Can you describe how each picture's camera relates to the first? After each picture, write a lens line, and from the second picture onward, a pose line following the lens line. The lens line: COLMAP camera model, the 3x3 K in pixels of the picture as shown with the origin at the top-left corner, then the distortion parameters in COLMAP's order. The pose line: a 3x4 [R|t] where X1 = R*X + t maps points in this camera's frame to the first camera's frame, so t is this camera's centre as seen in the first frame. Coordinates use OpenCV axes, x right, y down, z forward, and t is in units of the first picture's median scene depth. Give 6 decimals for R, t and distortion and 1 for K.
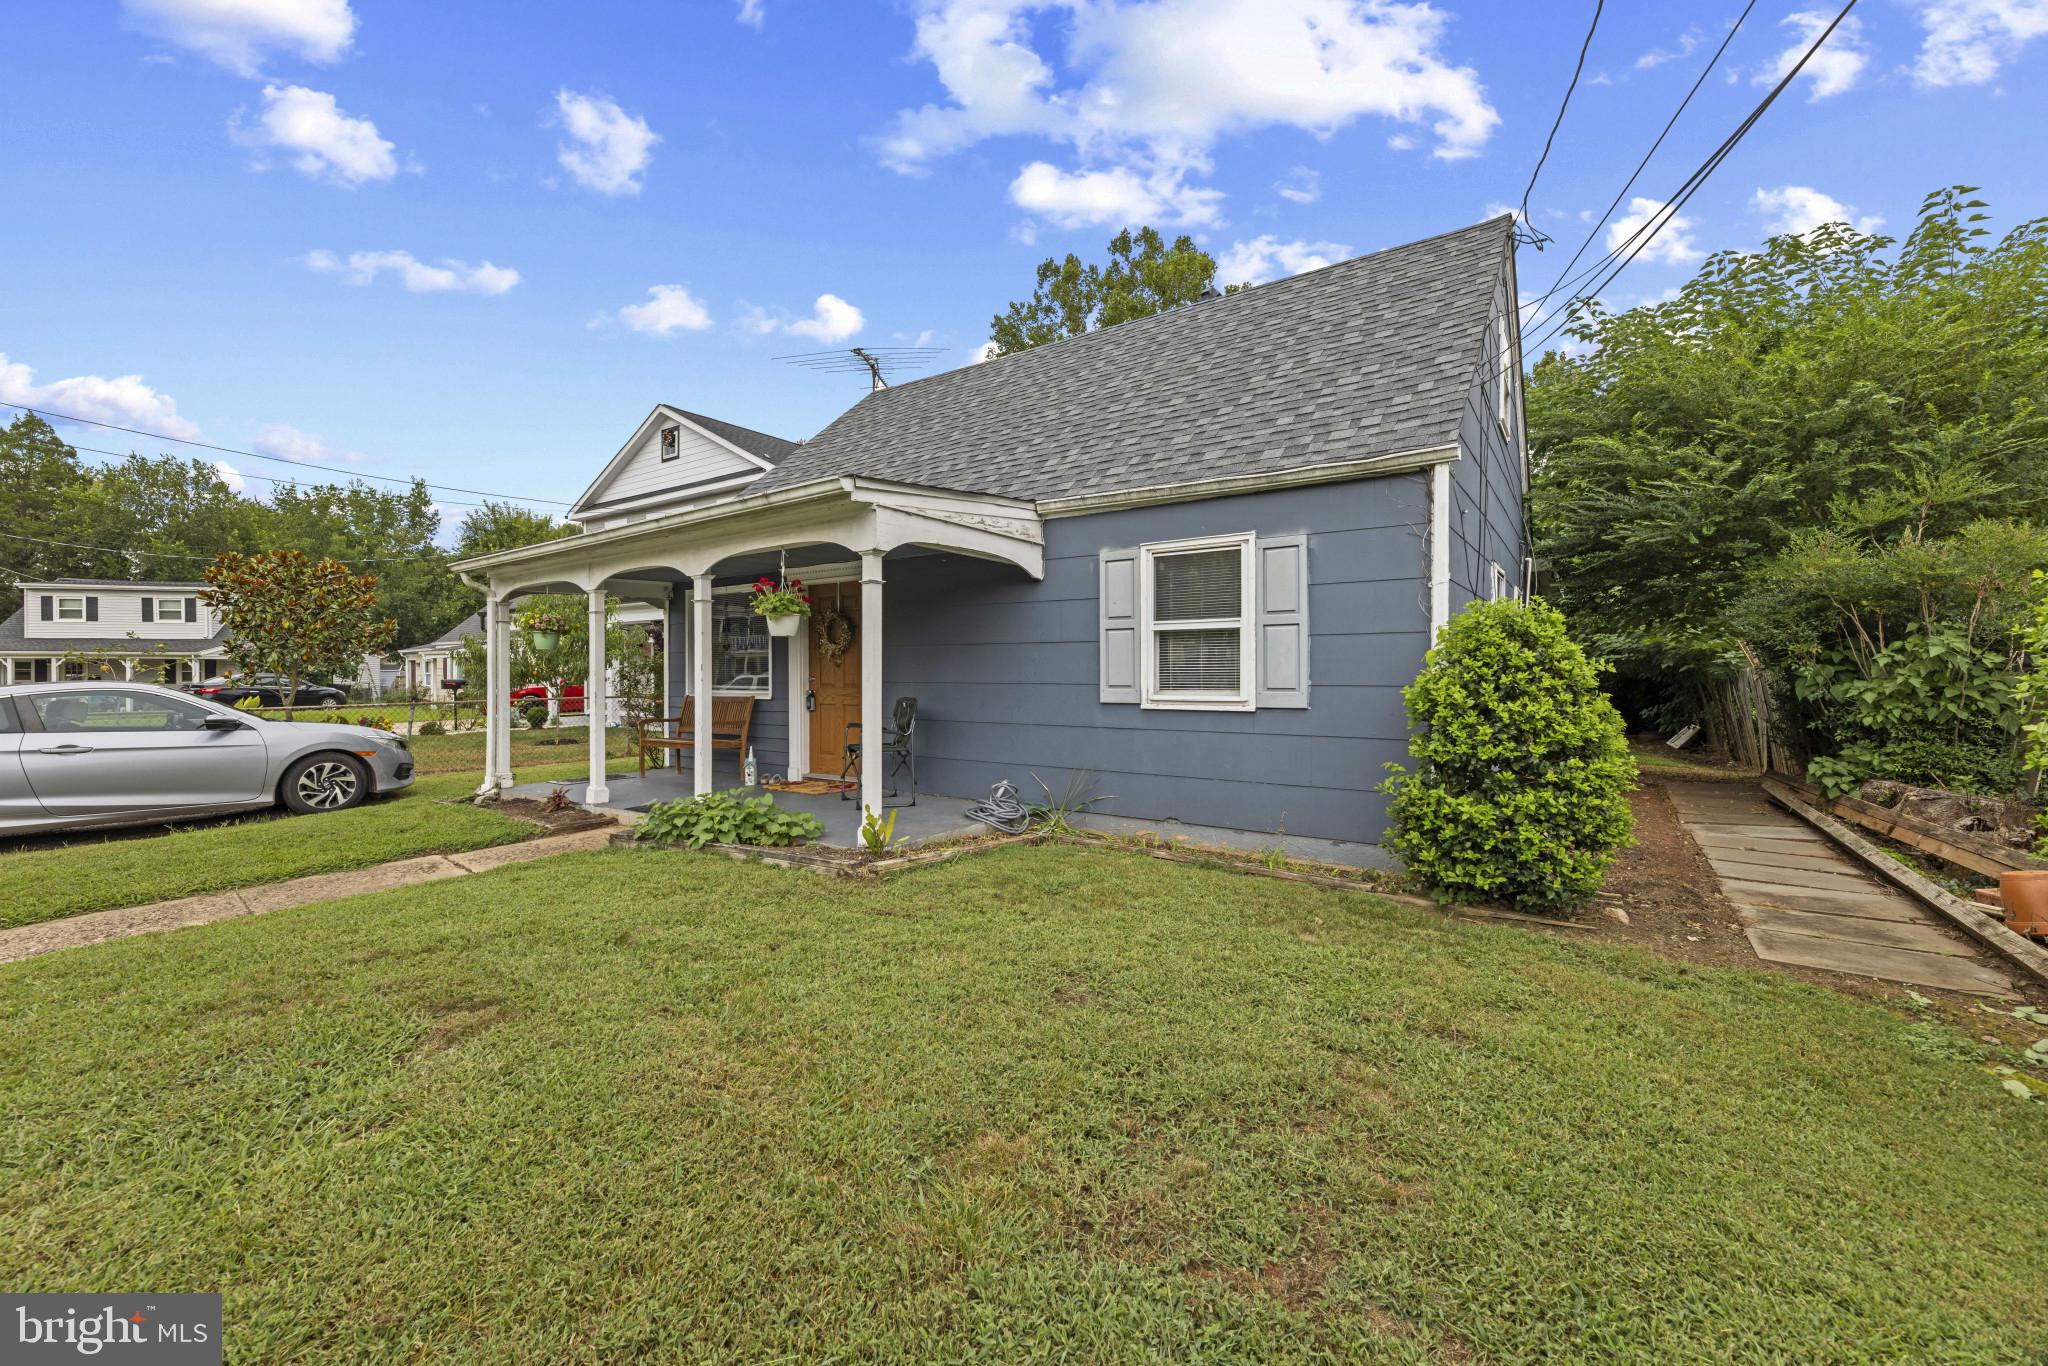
lens RADIAL K [[838.2, 0, 1018.2], [0, 838.2, 669.6], [0, 0, 1]] dist [0.000716, 0.000302]
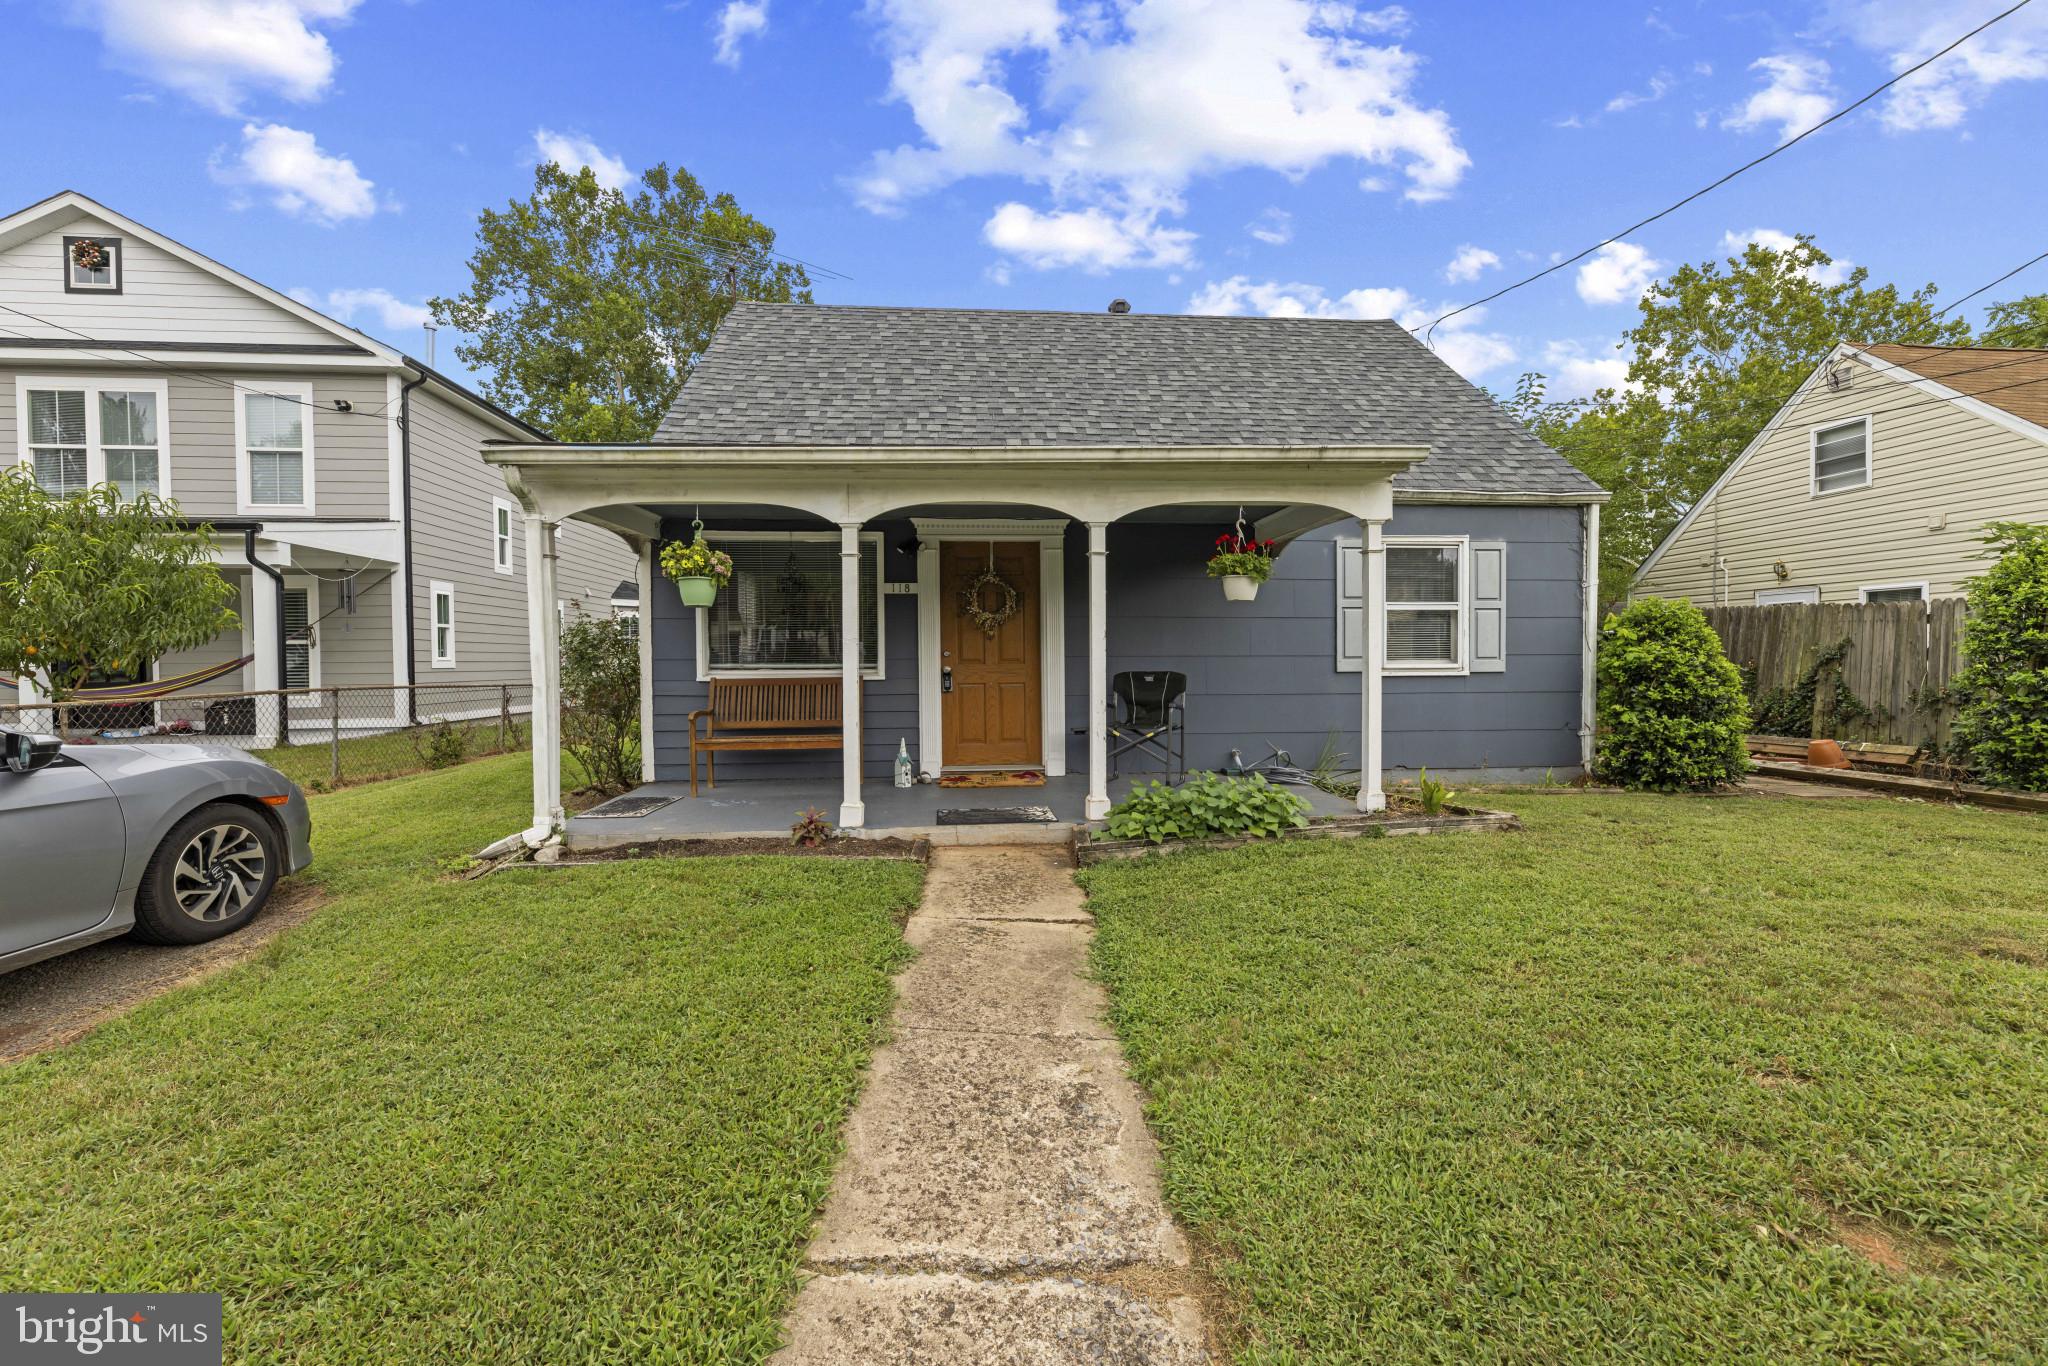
lens RADIAL K [[838.2, 0, 1018.2], [0, 838.2, 669.6], [0, 0, 1]] dist [0.000716, 0.000302]
pose [[0.757581, -0.008191, 0.652689, -0.818129], [0.001963, 0.999945, 0.010269, 0.019872], [-0.652738, -0.006498, 0.757556, 0.357888]]
